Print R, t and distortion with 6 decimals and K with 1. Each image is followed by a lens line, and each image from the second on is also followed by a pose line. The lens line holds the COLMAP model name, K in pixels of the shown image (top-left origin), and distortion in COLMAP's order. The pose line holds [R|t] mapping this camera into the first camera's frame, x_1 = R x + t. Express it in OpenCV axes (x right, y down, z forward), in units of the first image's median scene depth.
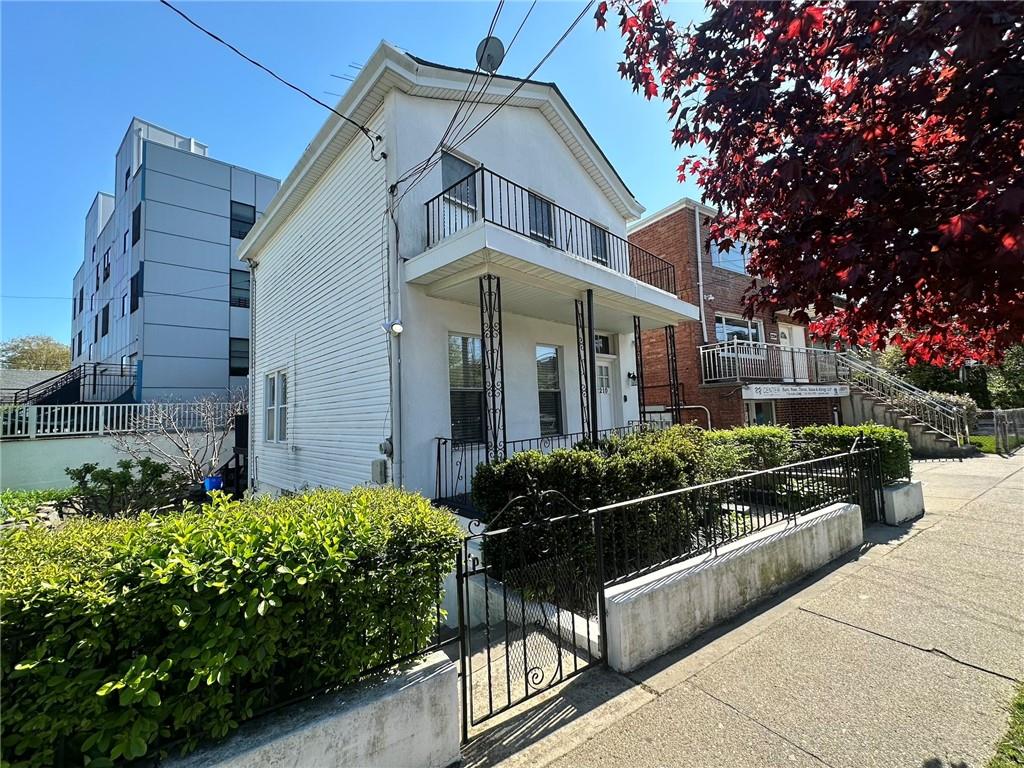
lens RADIAL K [[407.5, 0, 512.0], [0, 407.5, 384.0], [0, 0, 1]] dist [-0.000327, 0.000331]
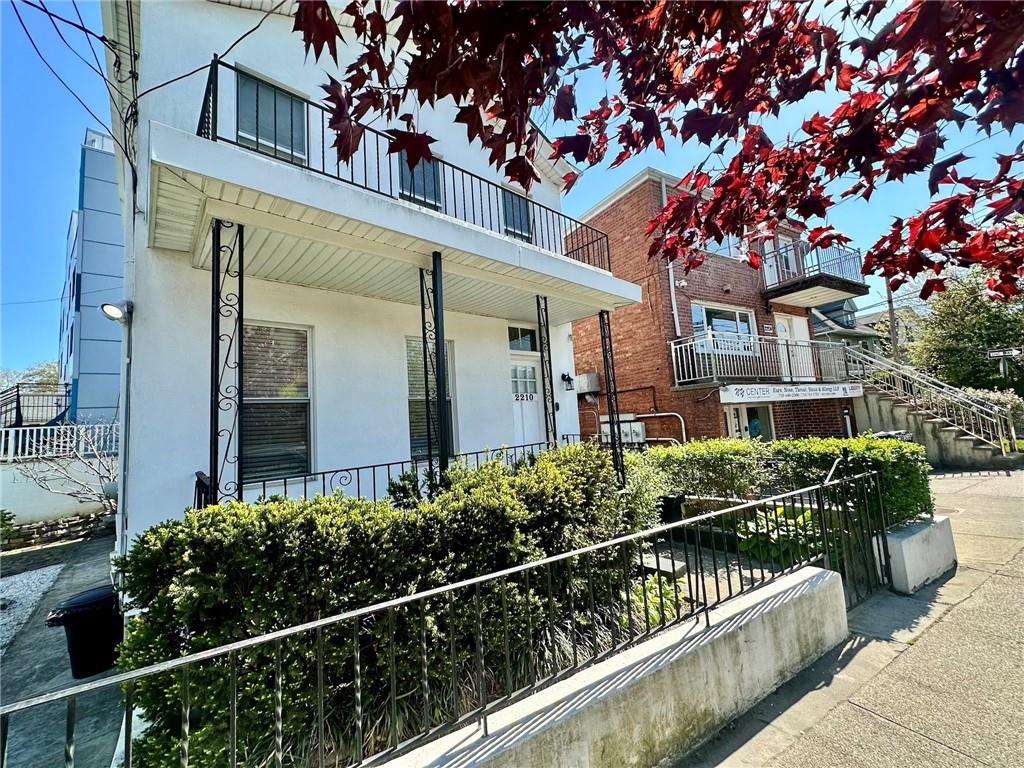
lens RADIAL K [[407.5, 0, 512.0], [0, 407.5, 384.0], [0, 0, 1]] dist [-0.000327, 0.000331]
pose [[0.998665, -0.028739, -0.042910, 0.198447], [0.027624, 0.999271, -0.026366, 0.008917], [0.043637, 0.025145, 0.998731, 0.181459]]
